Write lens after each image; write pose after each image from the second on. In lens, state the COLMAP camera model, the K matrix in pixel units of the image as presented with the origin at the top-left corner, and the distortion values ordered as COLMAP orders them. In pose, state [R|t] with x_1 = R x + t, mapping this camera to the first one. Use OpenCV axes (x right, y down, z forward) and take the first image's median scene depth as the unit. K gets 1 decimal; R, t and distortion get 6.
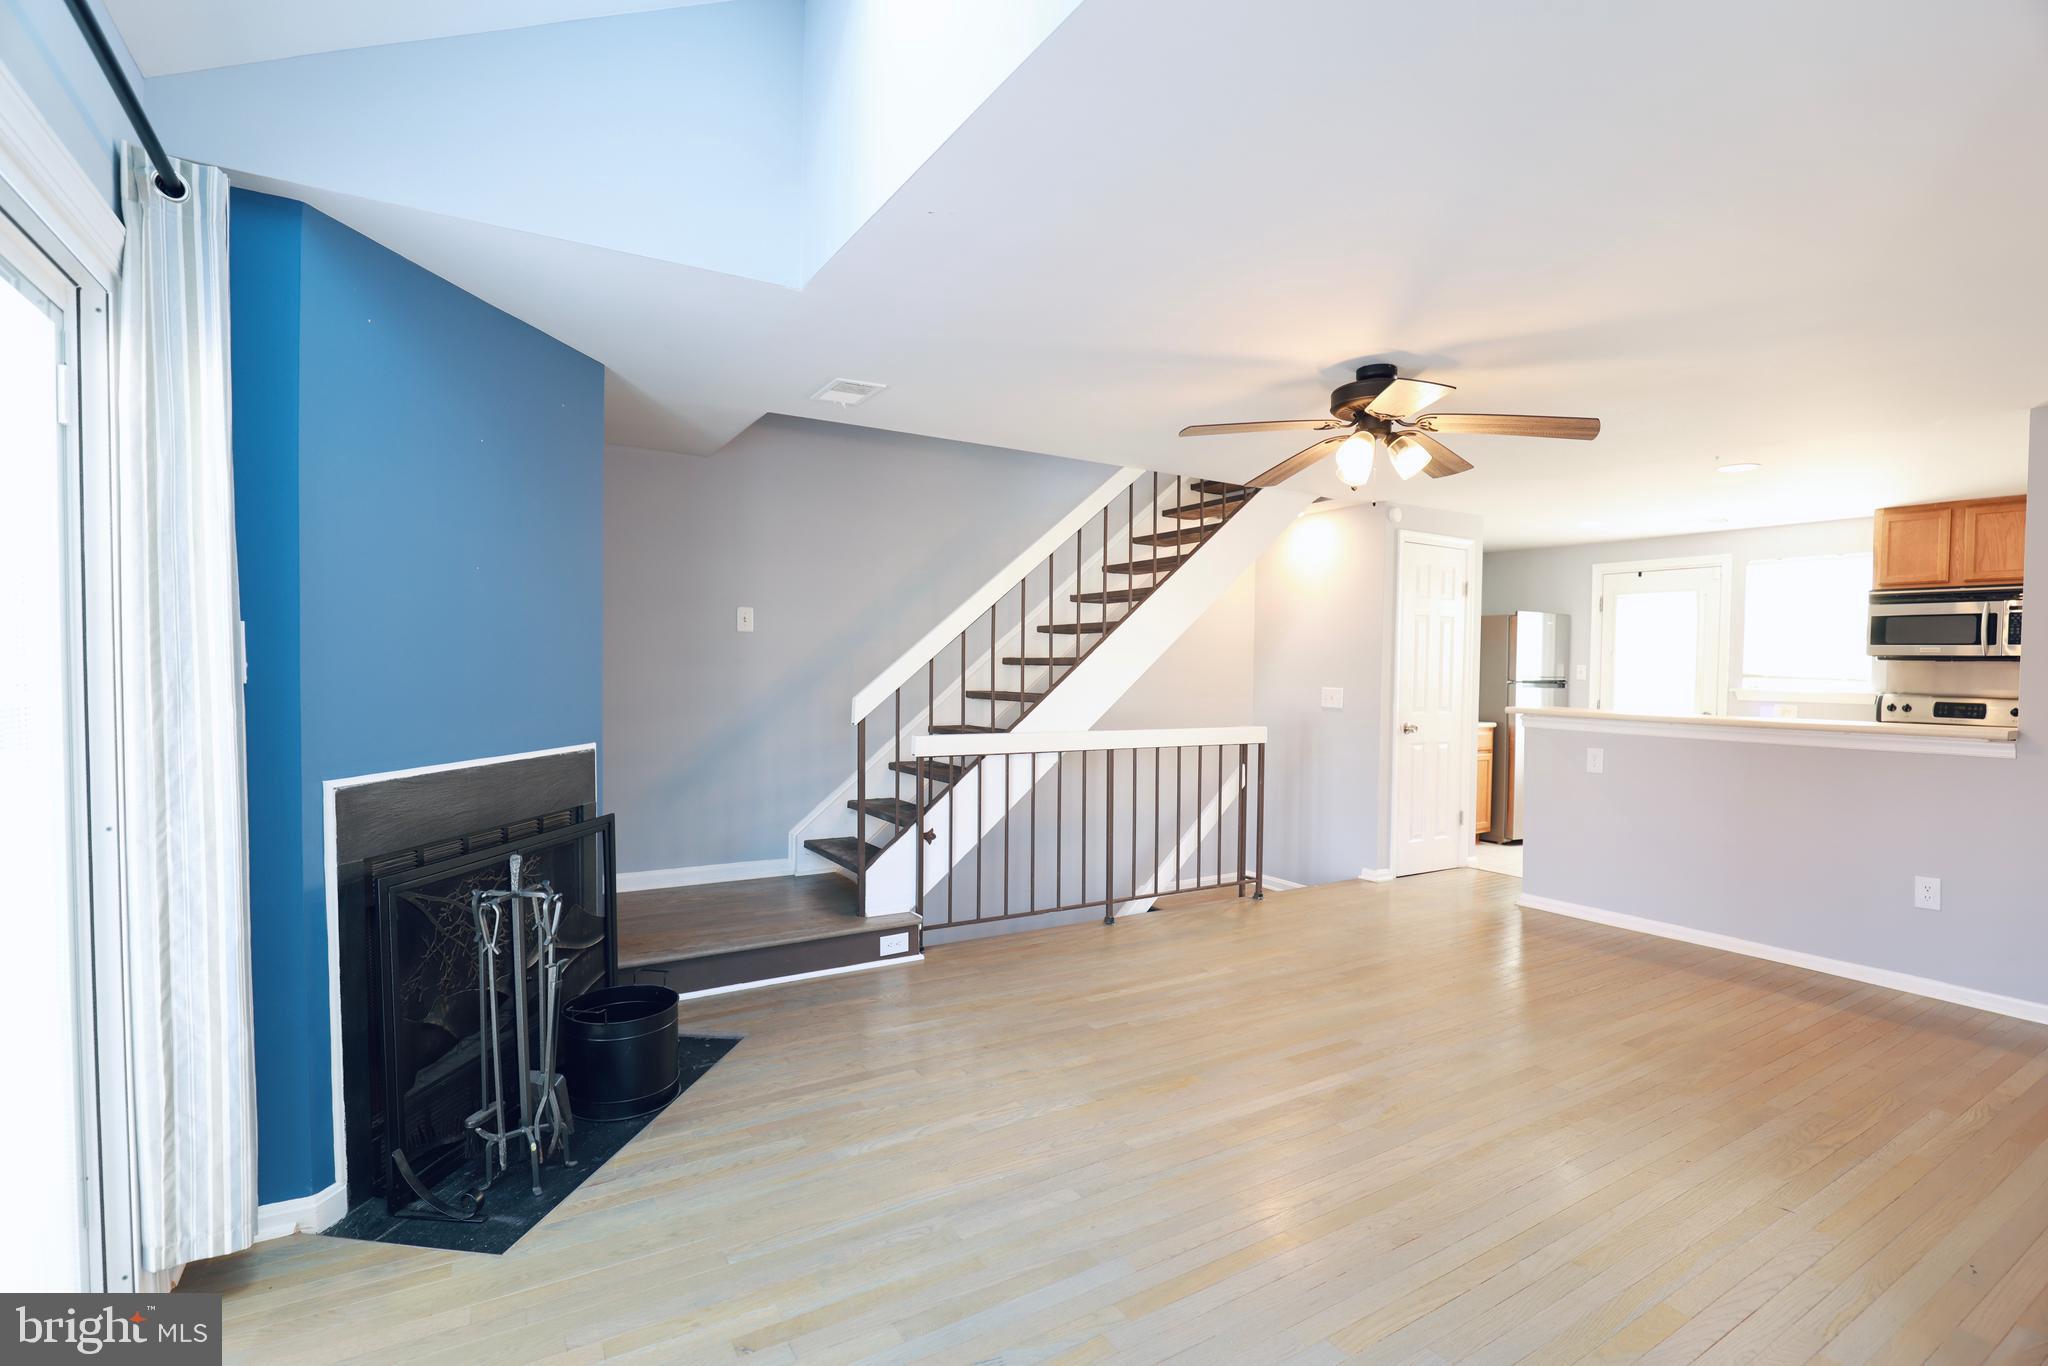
lens RADIAL K [[944.9, 0, 1032.9], [0, 944.9, 691.8], [0, 0, 1]] dist [-0.038634, 0.007585]
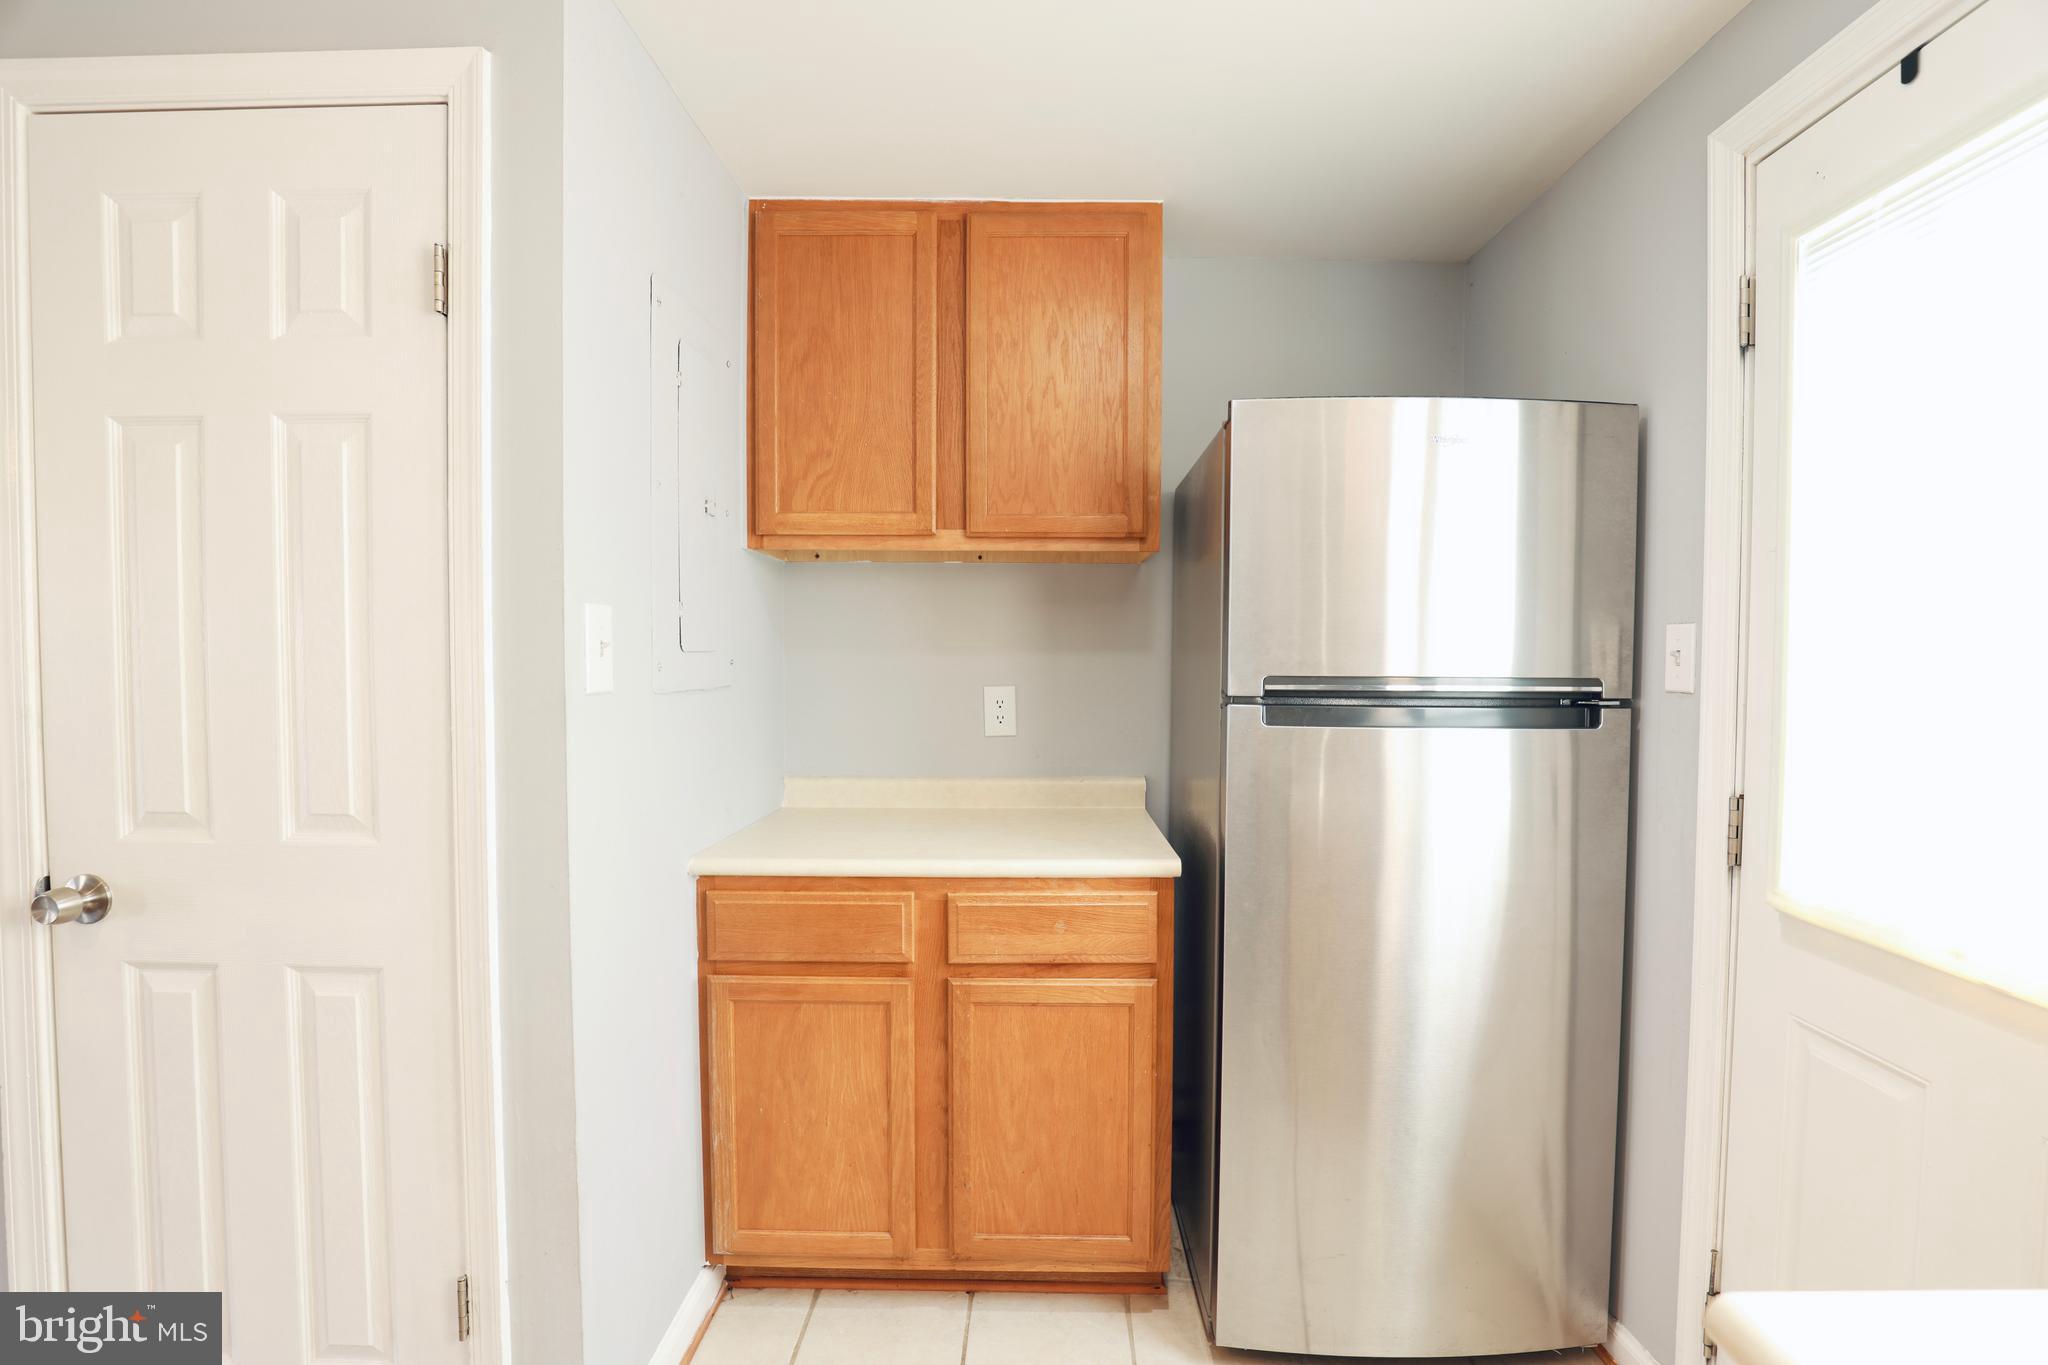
lens RADIAL K [[944.9, 0, 1032.9], [0, 944.9, 691.3], [0, 0, 1]] dist [-0.038634, 0.007585]
pose [[0.854083, 0.007437, -0.520084, 0.763390], [-0.003848, 0.999961, 0.007979, -0.018839], [0.520123, -0.004814, 0.854078, 0.985114]]
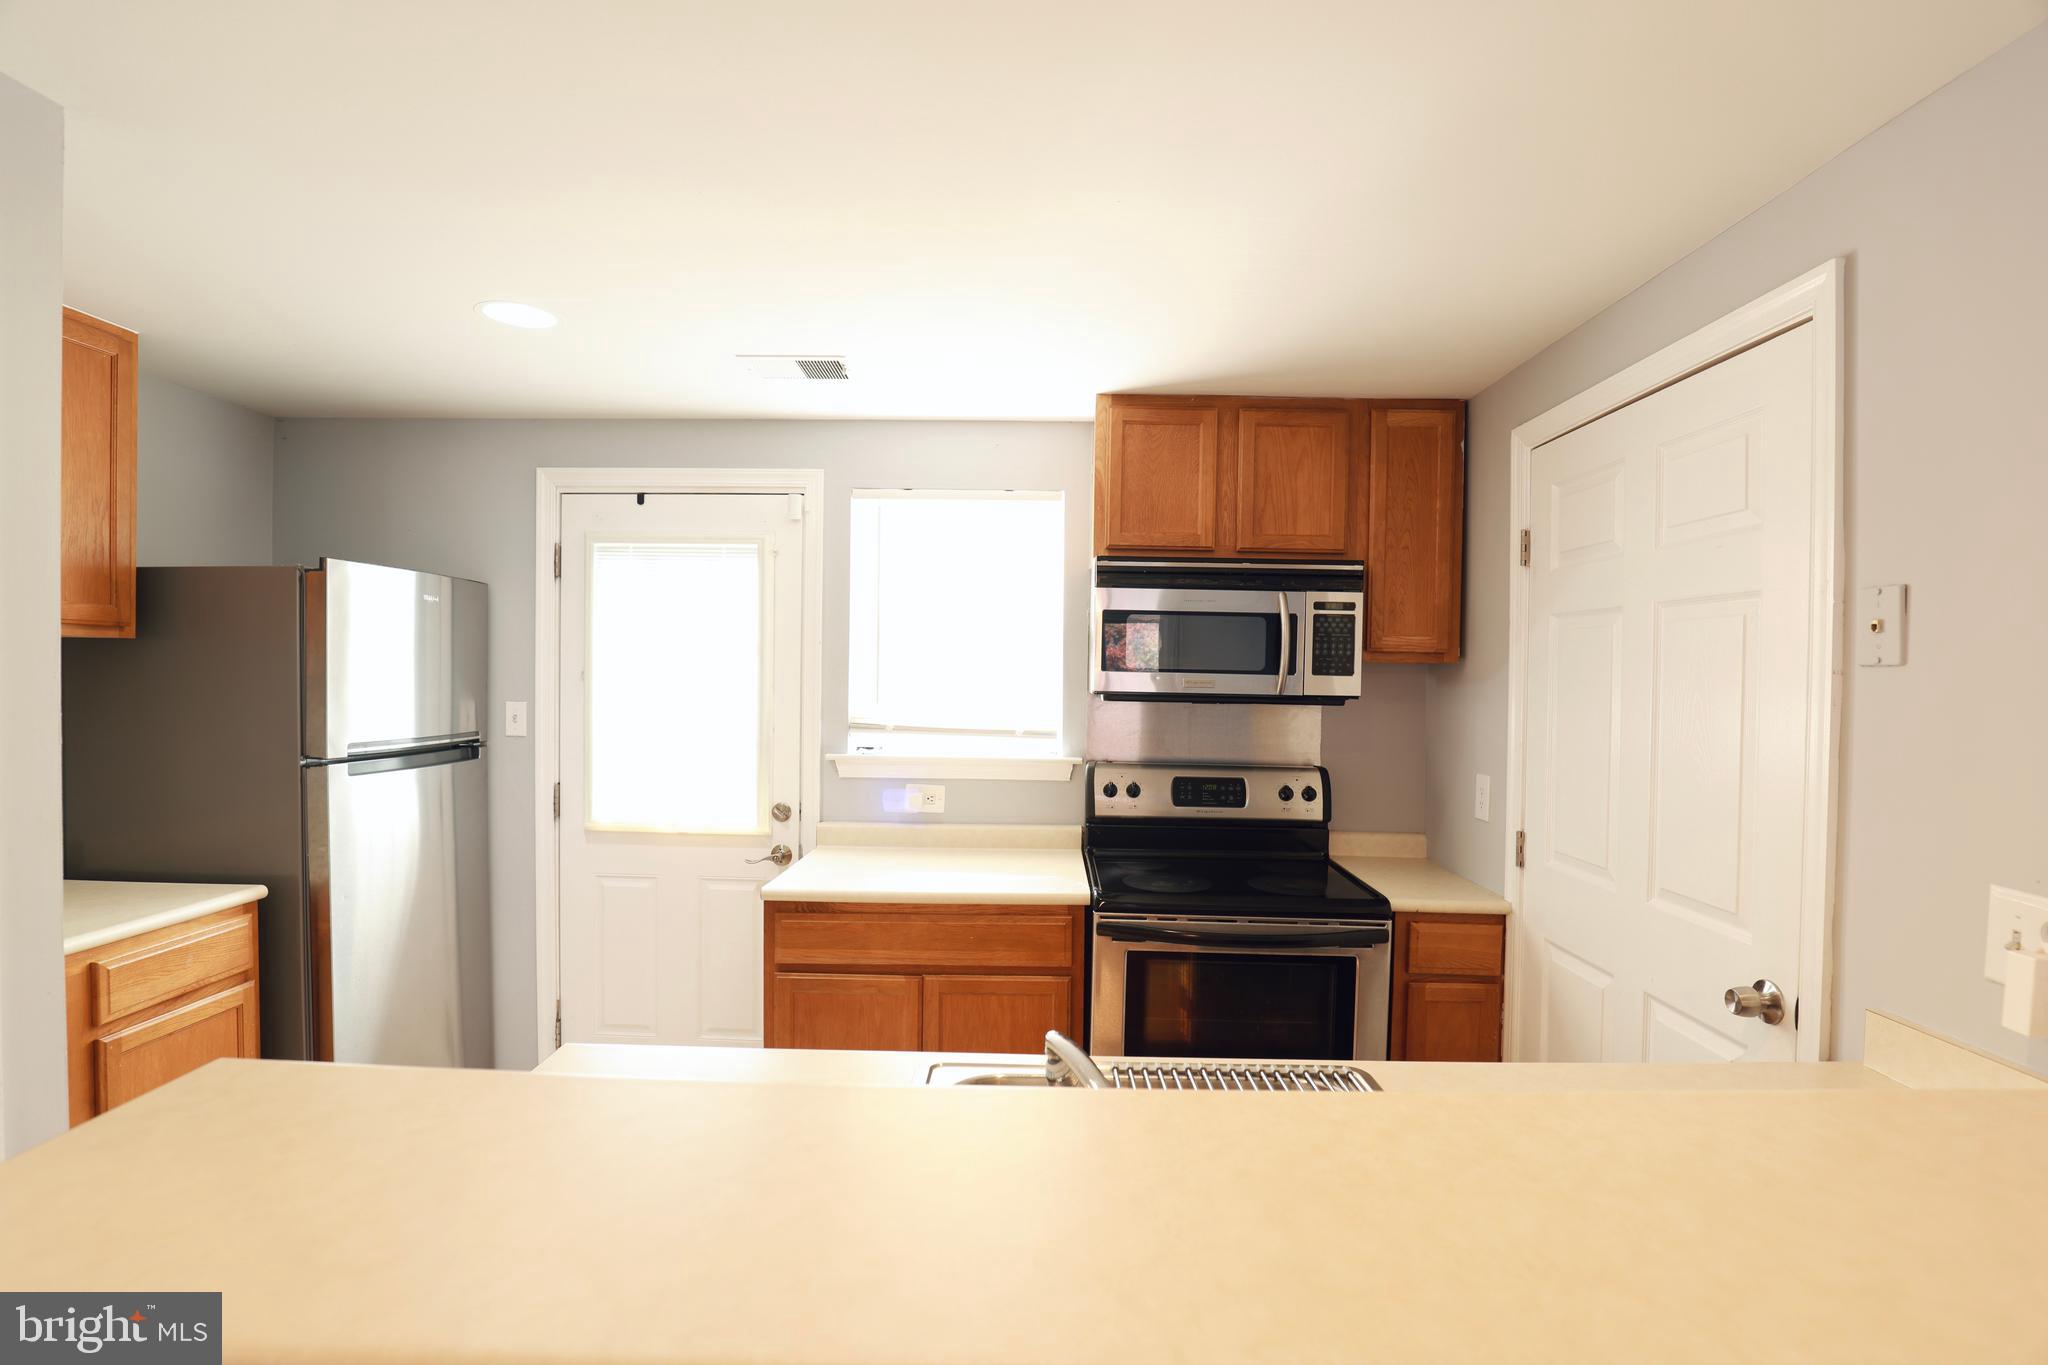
lens RADIAL K [[944.9, 0, 1032.9], [0, 944.9, 691.3], [0, 0, 1]] dist [-0.038634, 0.007585]
pose [[0.530028, -0.023549, 0.847653, 0.466818], [0.017861, 0.999703, 0.016605, -0.048417], [-0.847792, 0.006339, 0.530291, 0.762294]]
